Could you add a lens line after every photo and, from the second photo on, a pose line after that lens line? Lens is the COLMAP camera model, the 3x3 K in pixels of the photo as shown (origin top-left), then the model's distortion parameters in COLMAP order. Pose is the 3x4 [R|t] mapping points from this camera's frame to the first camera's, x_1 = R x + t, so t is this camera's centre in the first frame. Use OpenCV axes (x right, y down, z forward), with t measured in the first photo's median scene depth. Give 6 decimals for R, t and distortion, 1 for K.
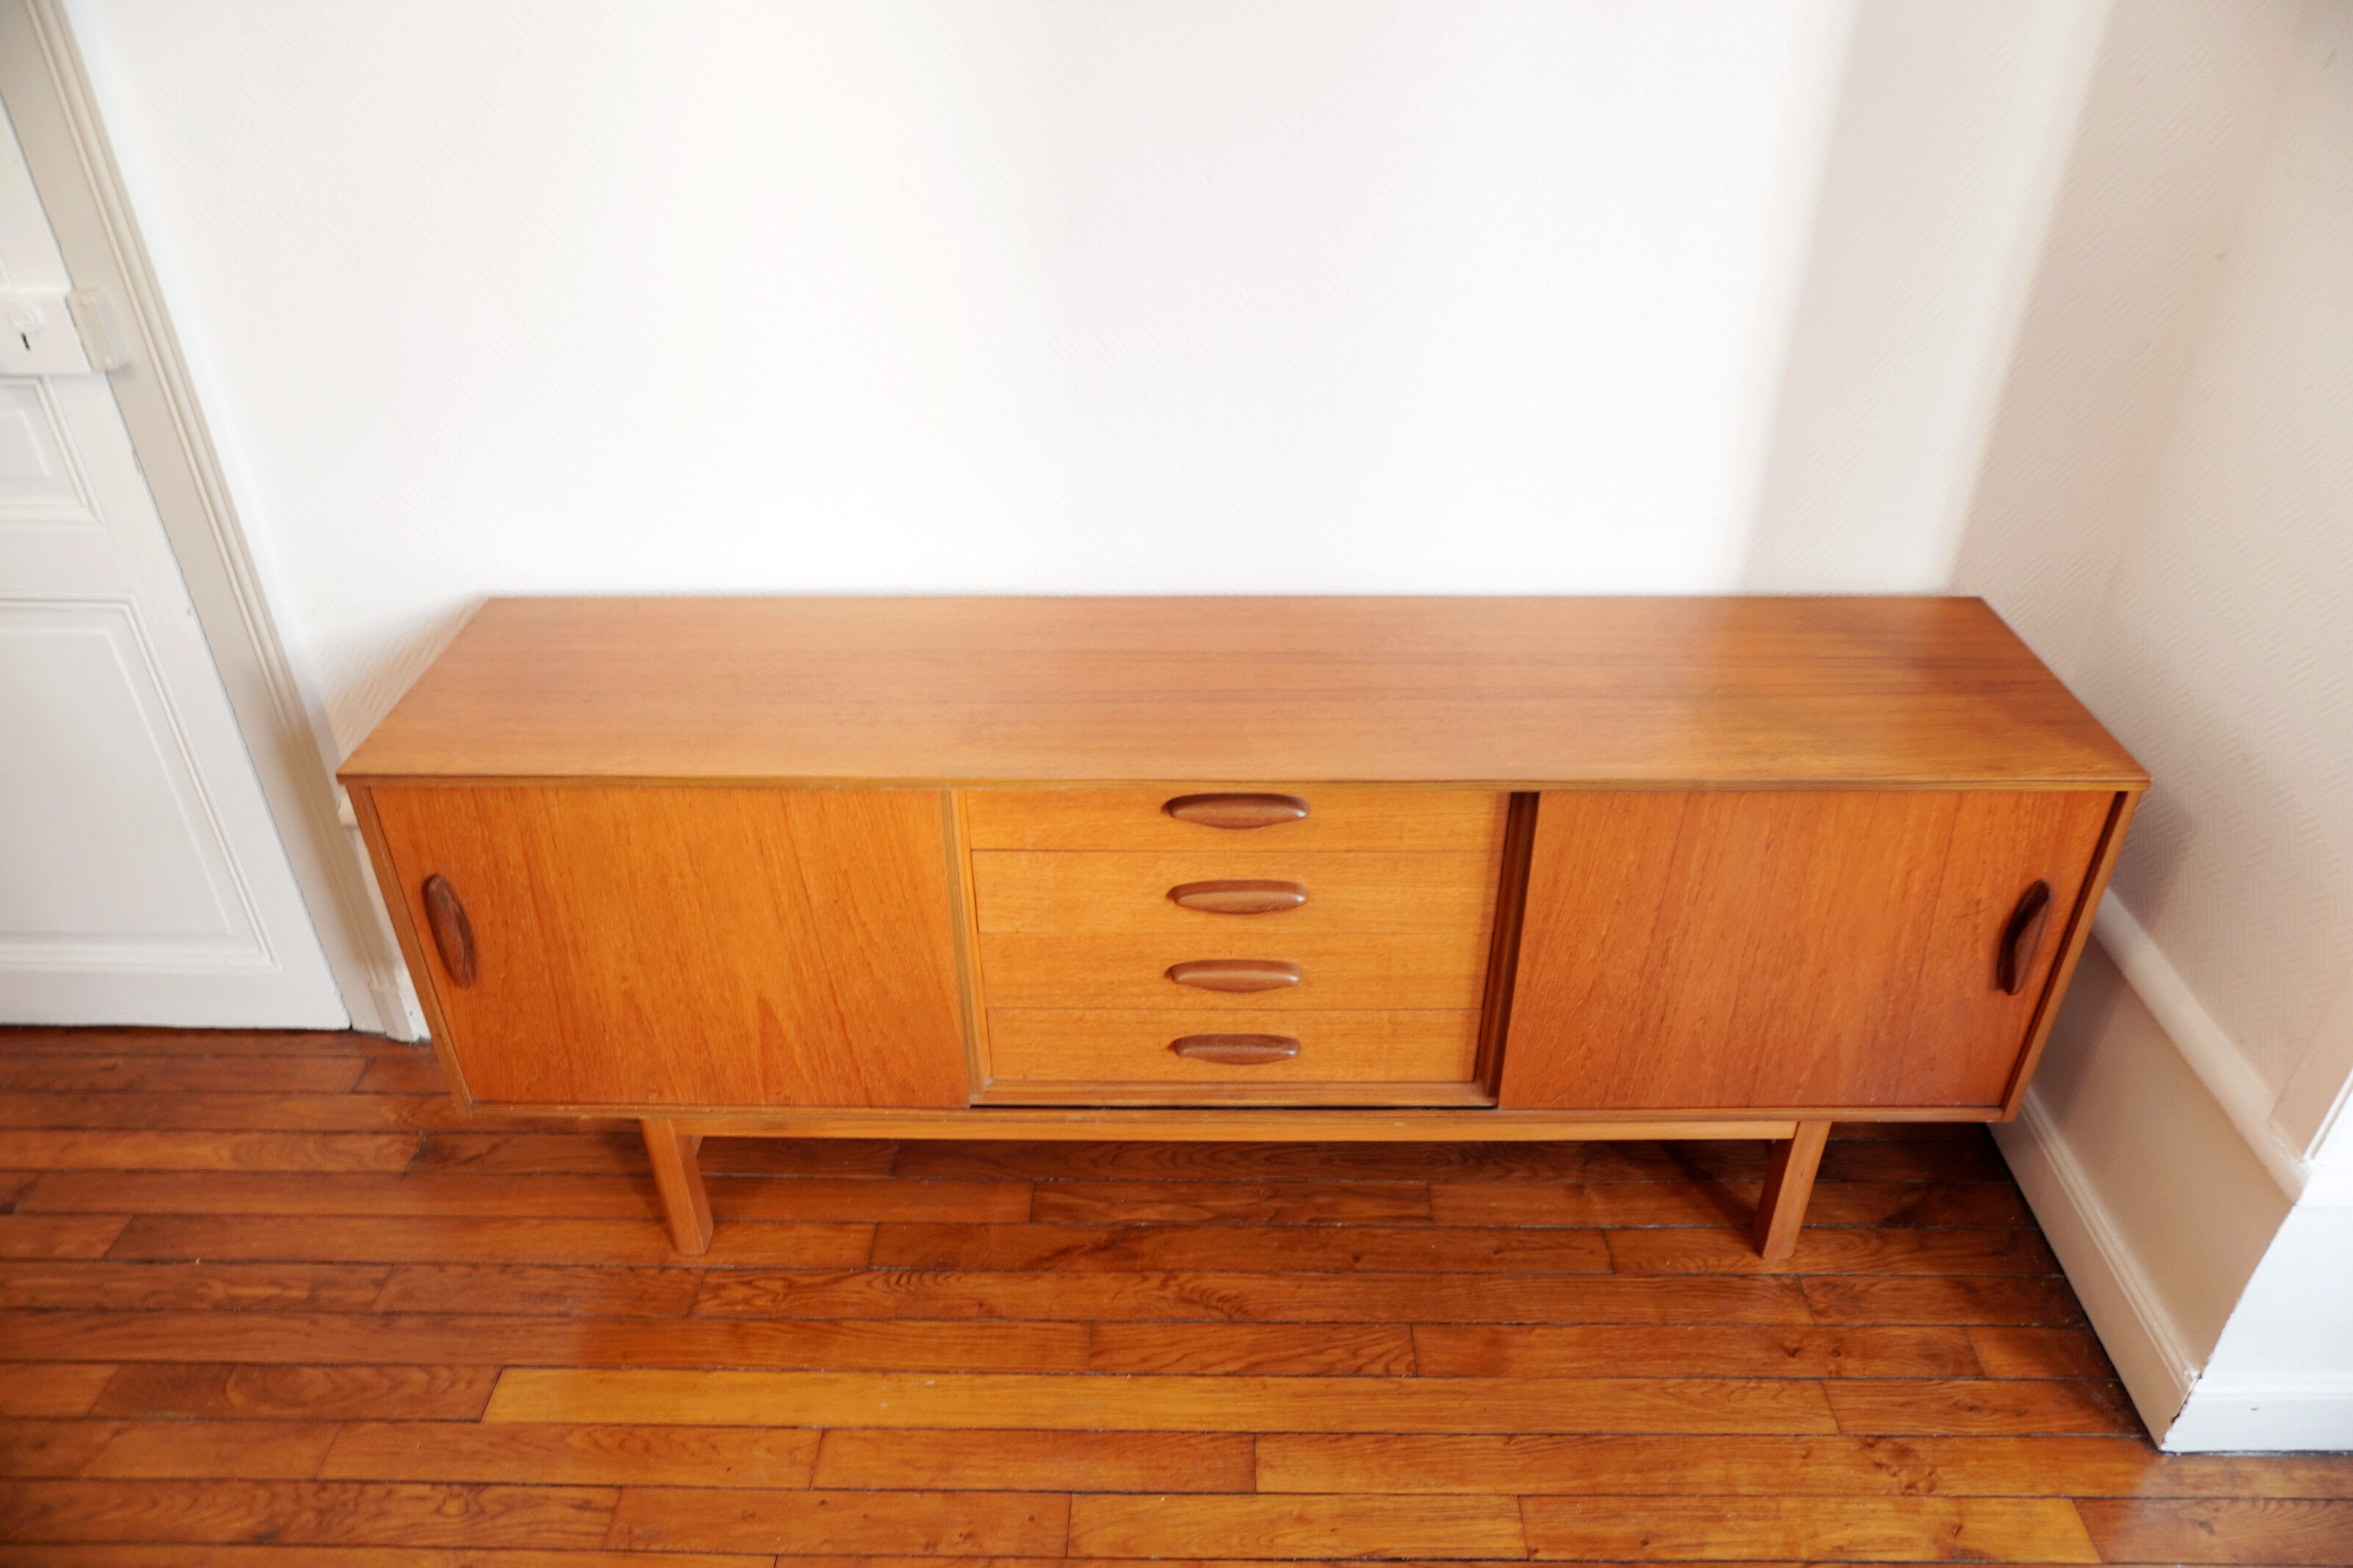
lens RADIAL K [[1568.5, 0, 1164.7], [0, 1568.5, 786.1], [0, 0, 1]] dist [-0.059632, 0.025156]
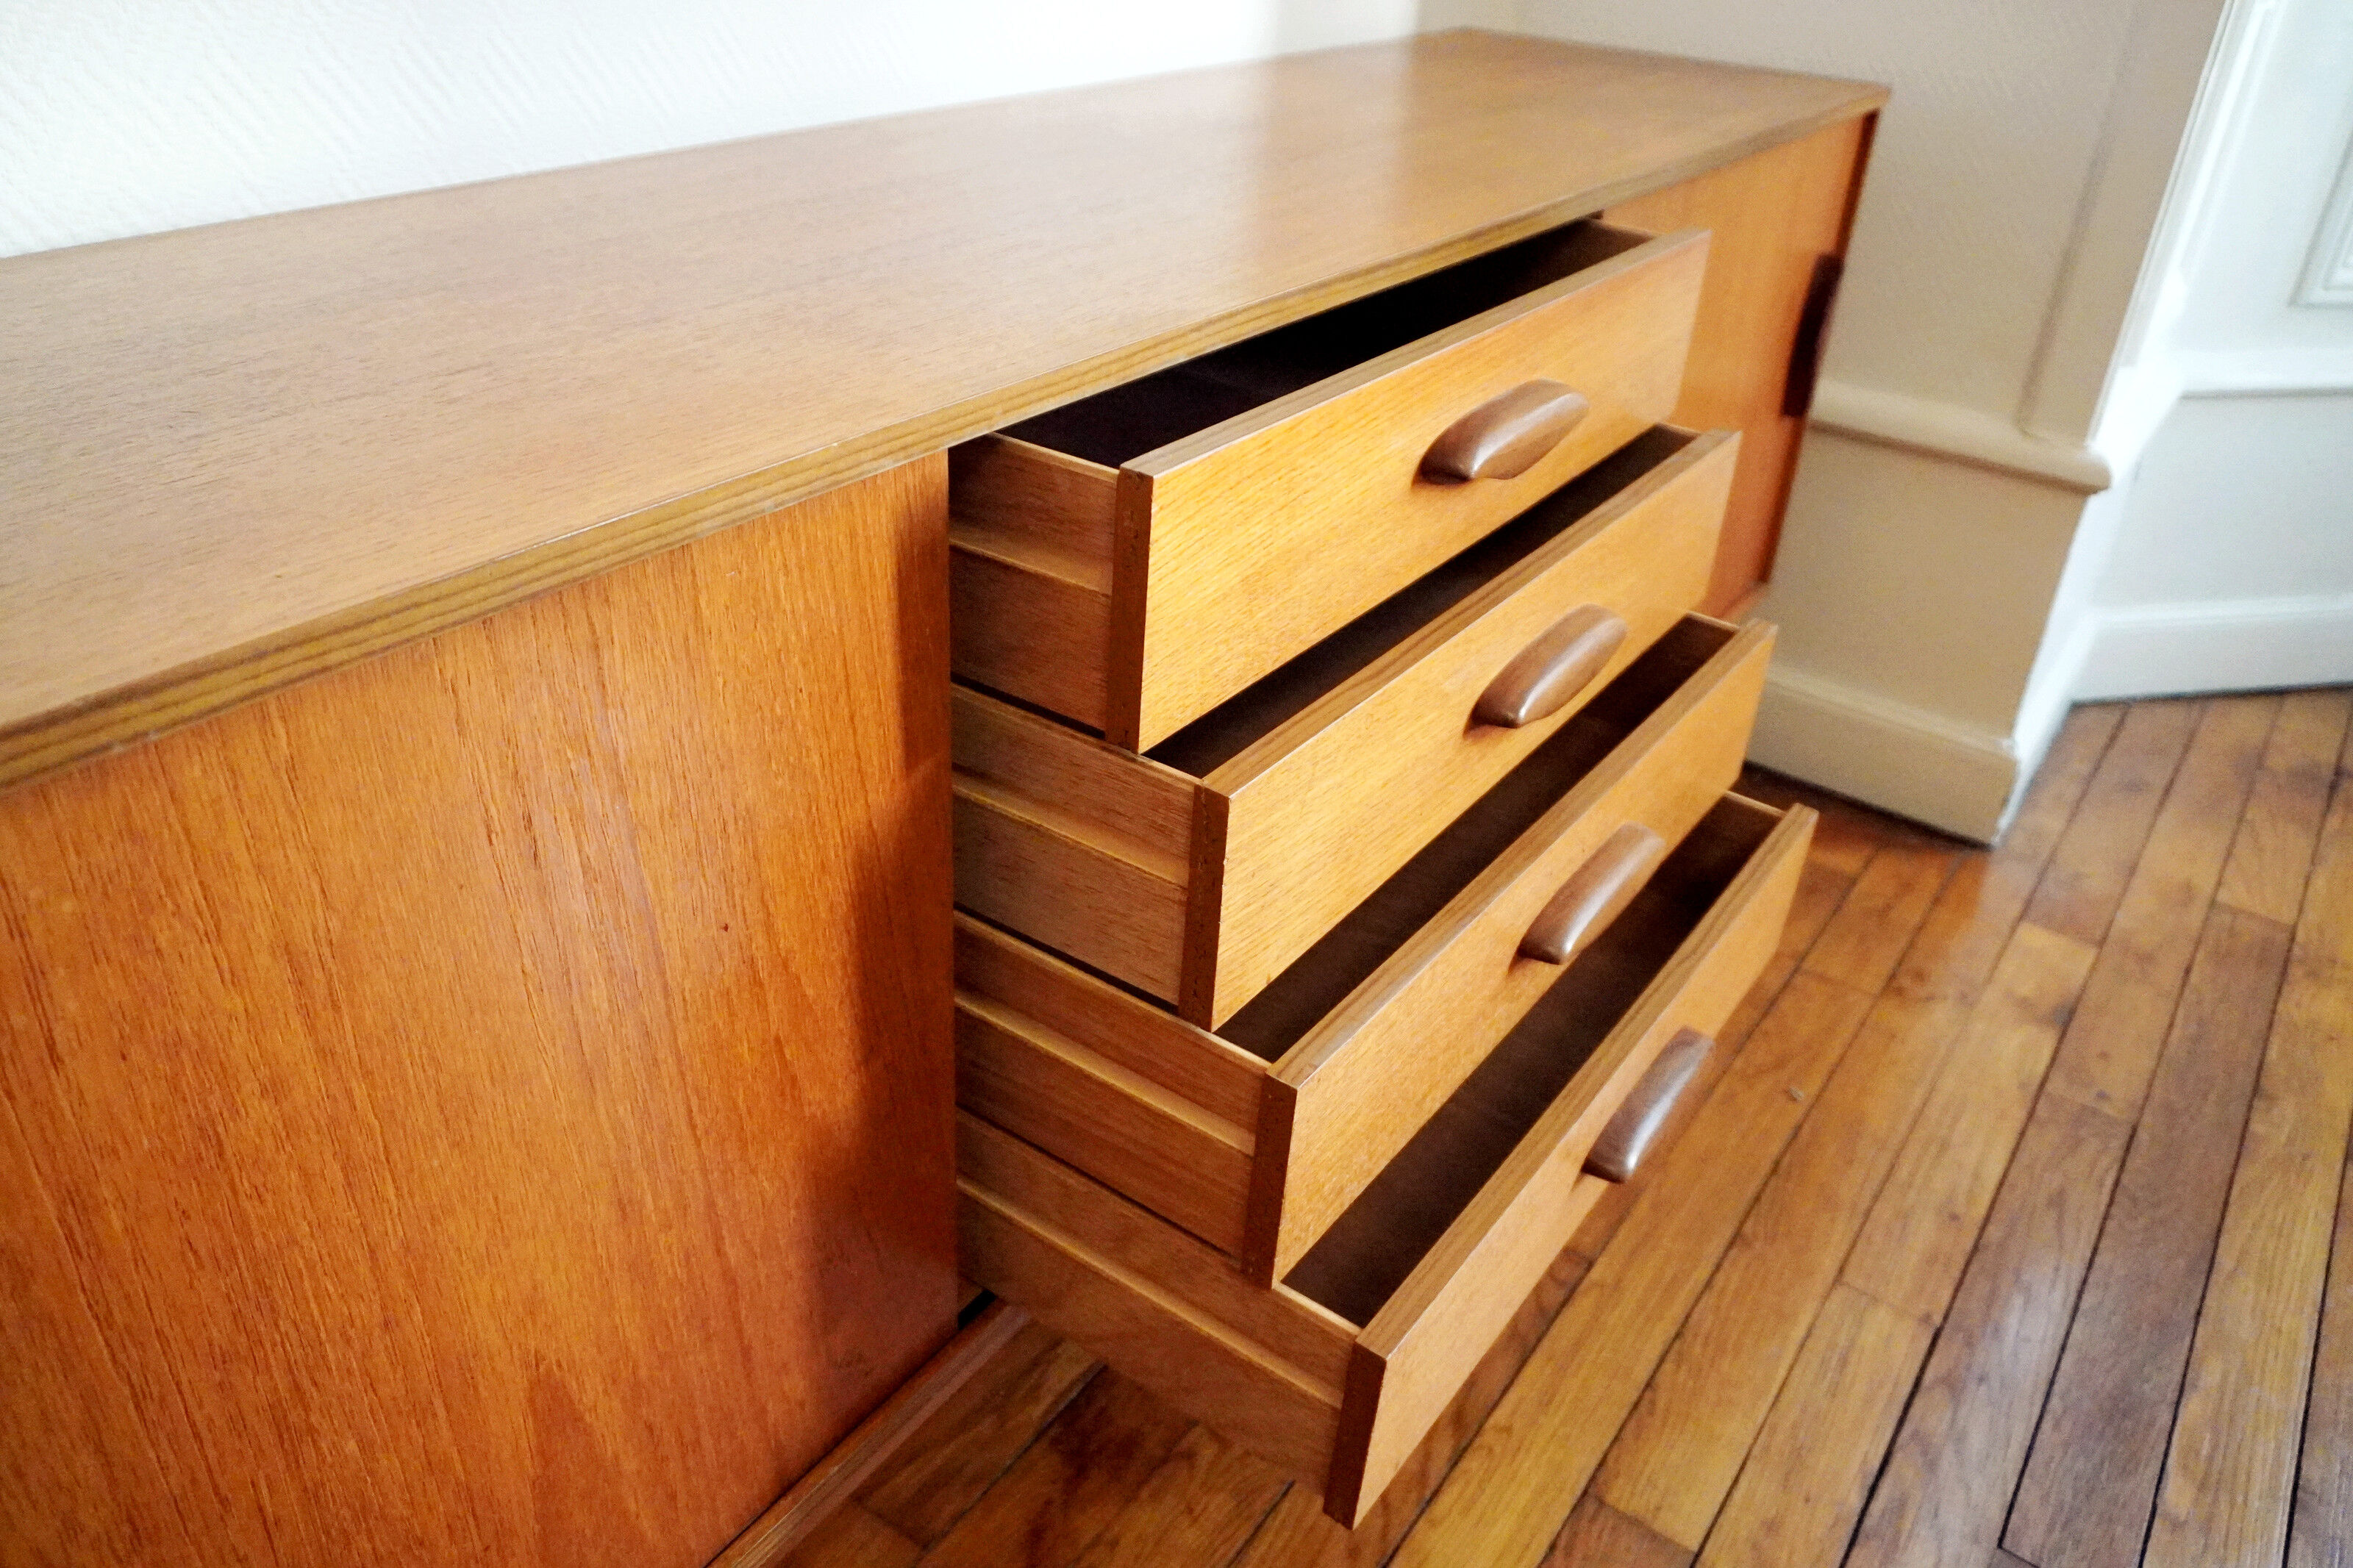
lens RADIAL K [[1742.9, 0, 1183.1], [0, 1742.9, 790.0], [0, 0, 1]] dist [-0.025138, 0.002413]
pose [[0.554516, -0.384935, 0.737792, -0.382198], [0.404224, 0.899558, 0.165525, 0.023746], [-0.727403, 0.206447, 0.654419, 0.629567]]
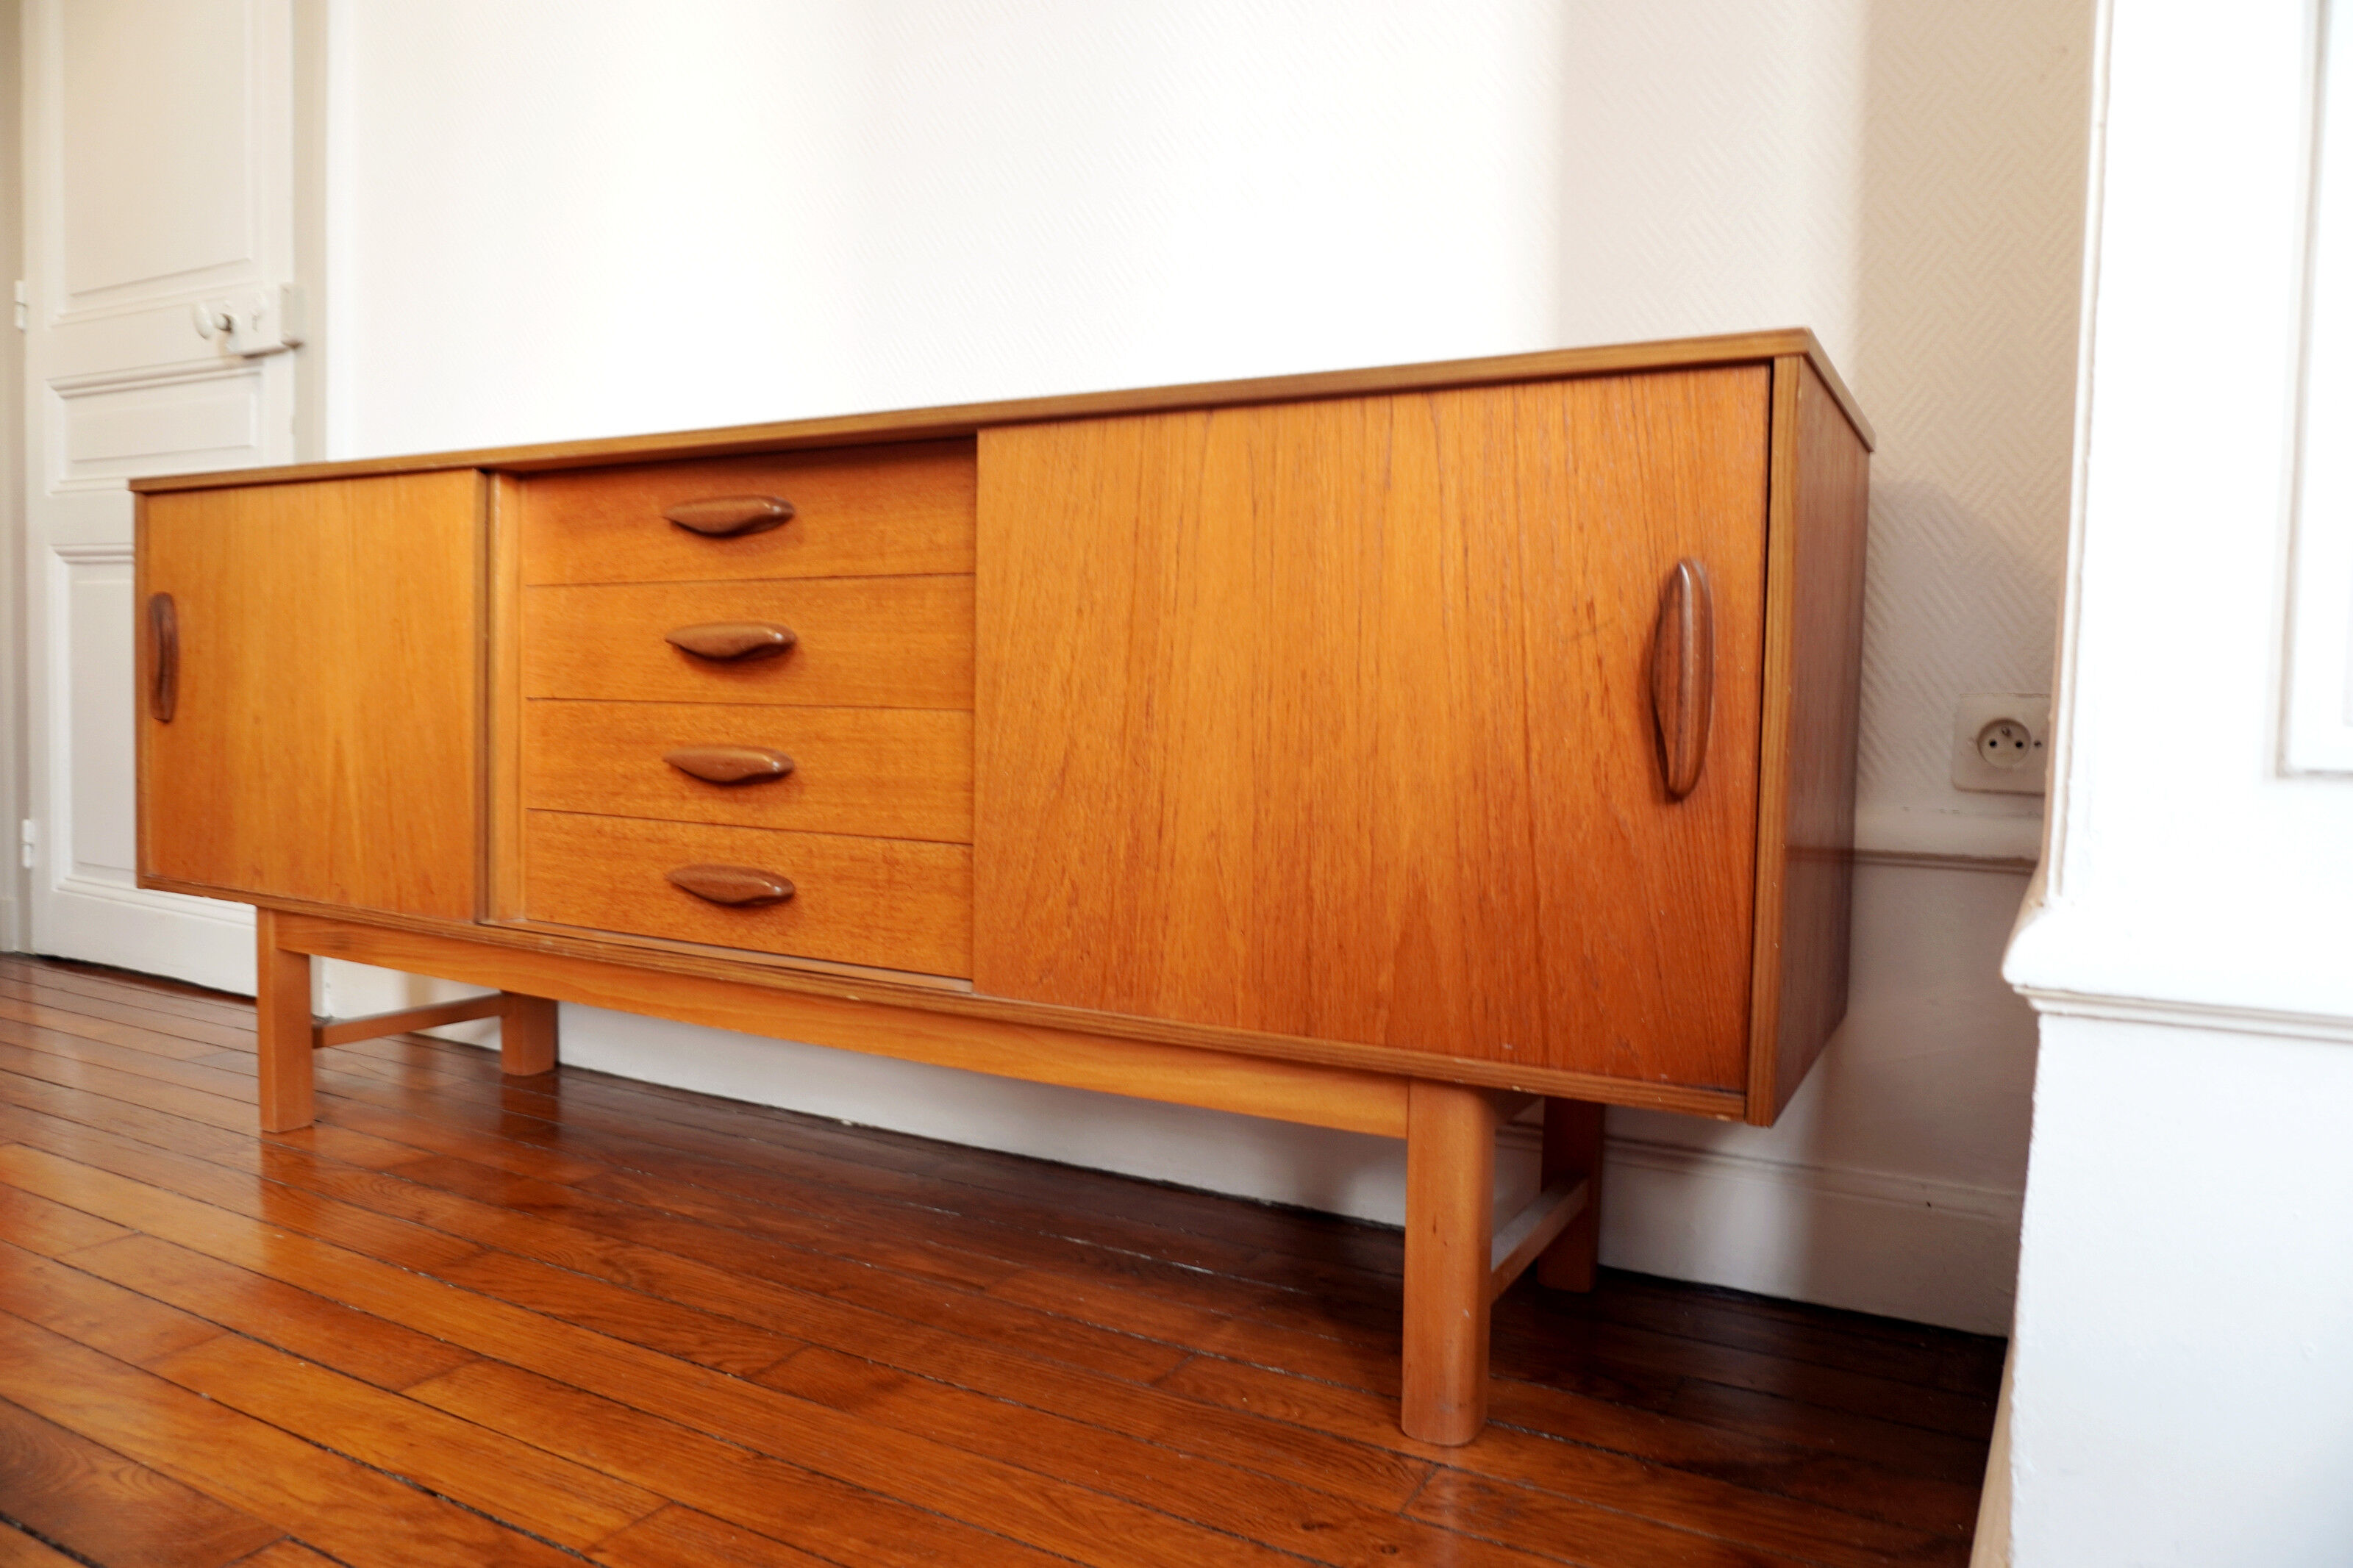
lens RADIAL K [[1568.5, 0, 1196.1], [0, 1568.5, 790.7], [0, 0, 1]] dist [-0.059632, 0.025156]
pose [[0.883031, 0.054635, -0.466124, 0.616899], [-0.279198, 0.859486, -0.428173, 0.398322], [0.377234, 0.508230, 0.774207, 0.464881]]
